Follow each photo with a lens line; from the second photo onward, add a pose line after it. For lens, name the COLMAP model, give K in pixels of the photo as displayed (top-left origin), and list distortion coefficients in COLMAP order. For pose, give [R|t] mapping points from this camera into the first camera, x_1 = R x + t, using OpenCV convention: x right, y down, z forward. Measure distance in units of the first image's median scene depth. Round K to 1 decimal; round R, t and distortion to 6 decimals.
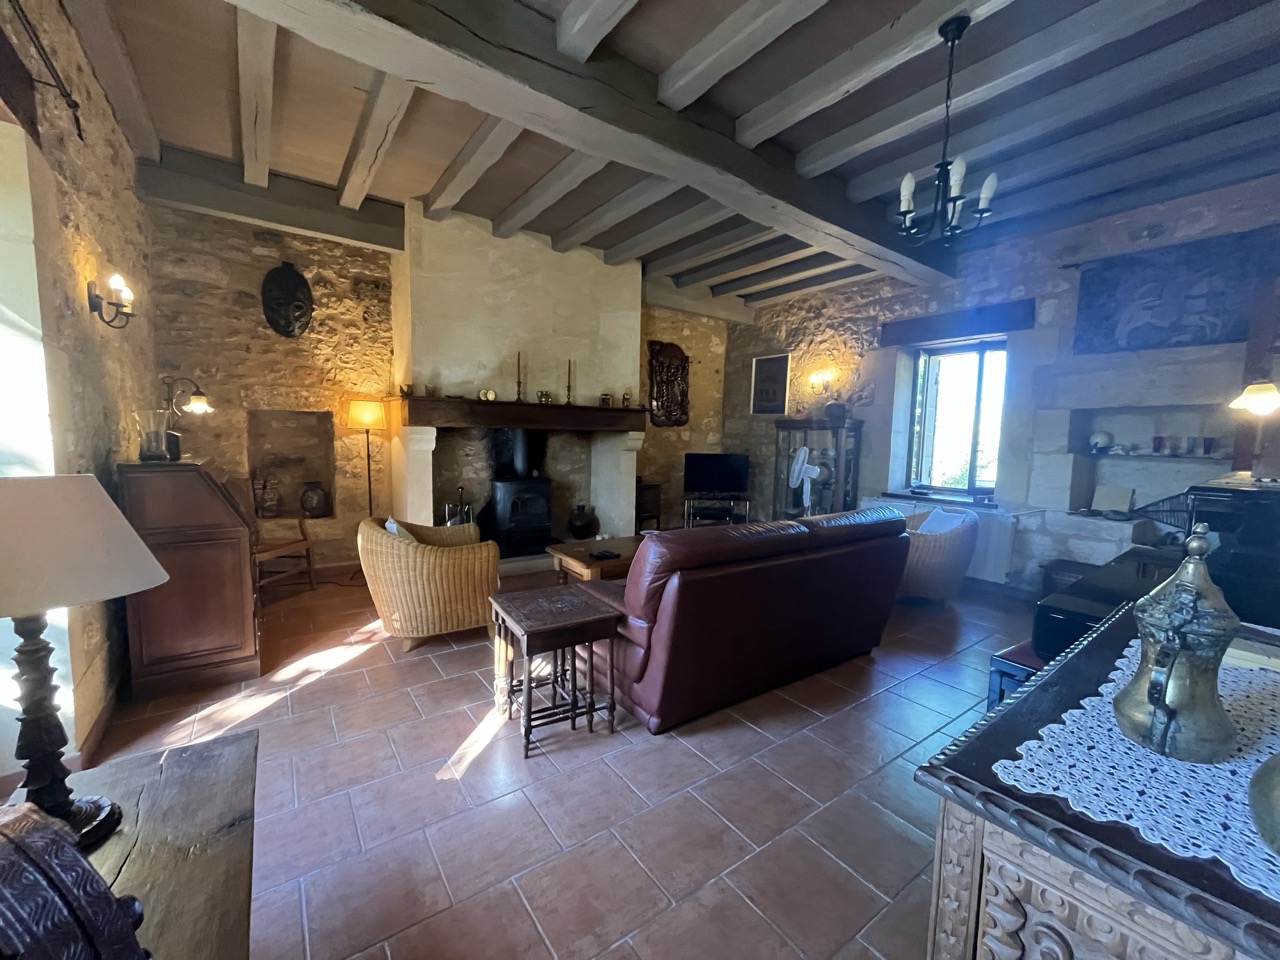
lens RADIAL K [[515.5, 0, 639.5], [0, 515.5, 481.7], [0, 0, 1]] dist [-0.003365, 0.000271]
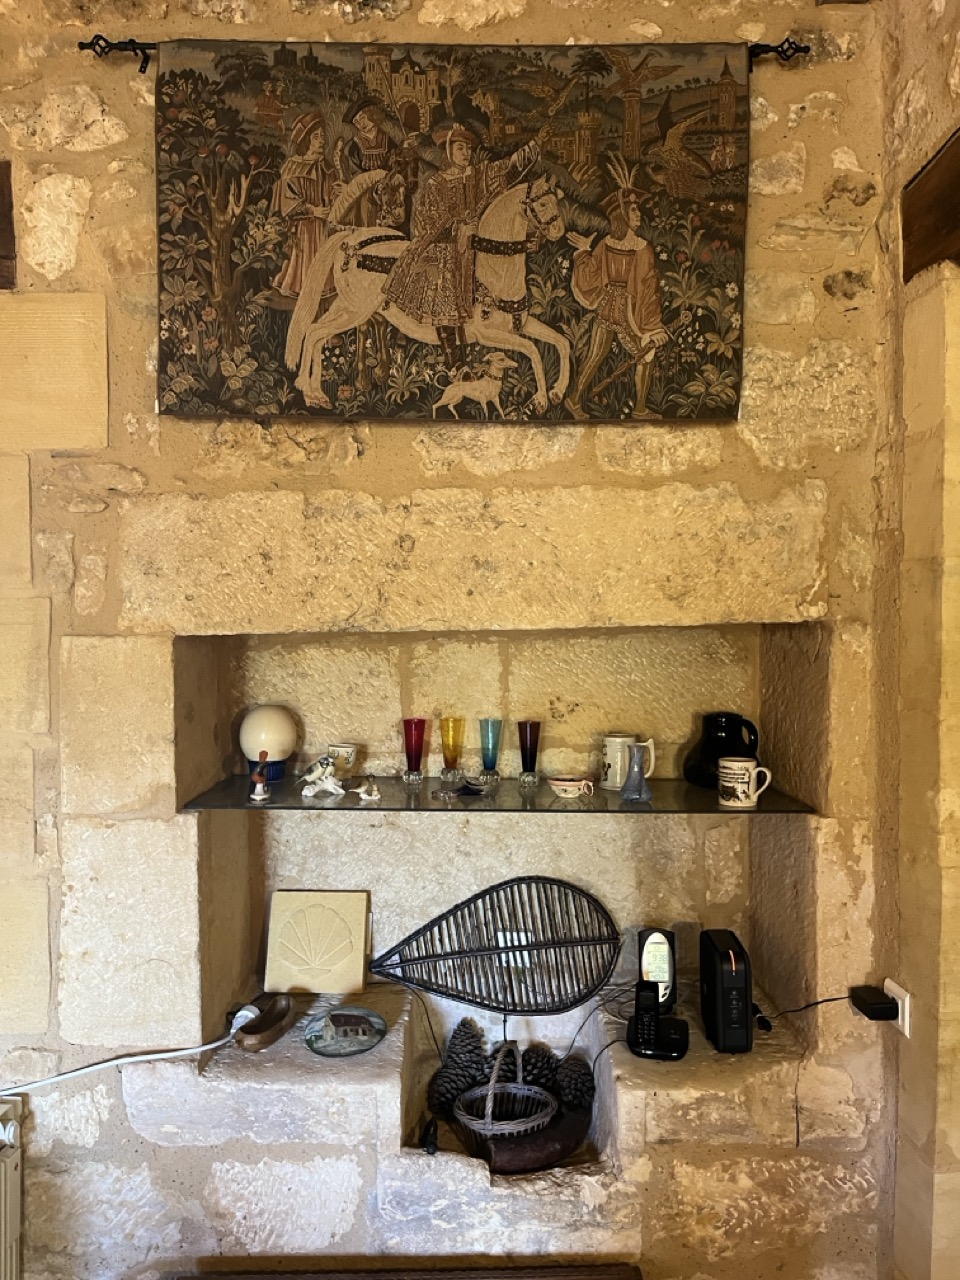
lens RADIAL K [[967.3, 0, 473.3], [0, 967.3, 643.7], [0, 0, 1]] dist [0.056741, -0.074869]
pose [[0.567282, -0.040230, 0.822540, 0.504377], [0.090375, 0.995815, -0.013625, -0.111428], [-0.818549, 0.082066, 0.568544, 0.580020]]
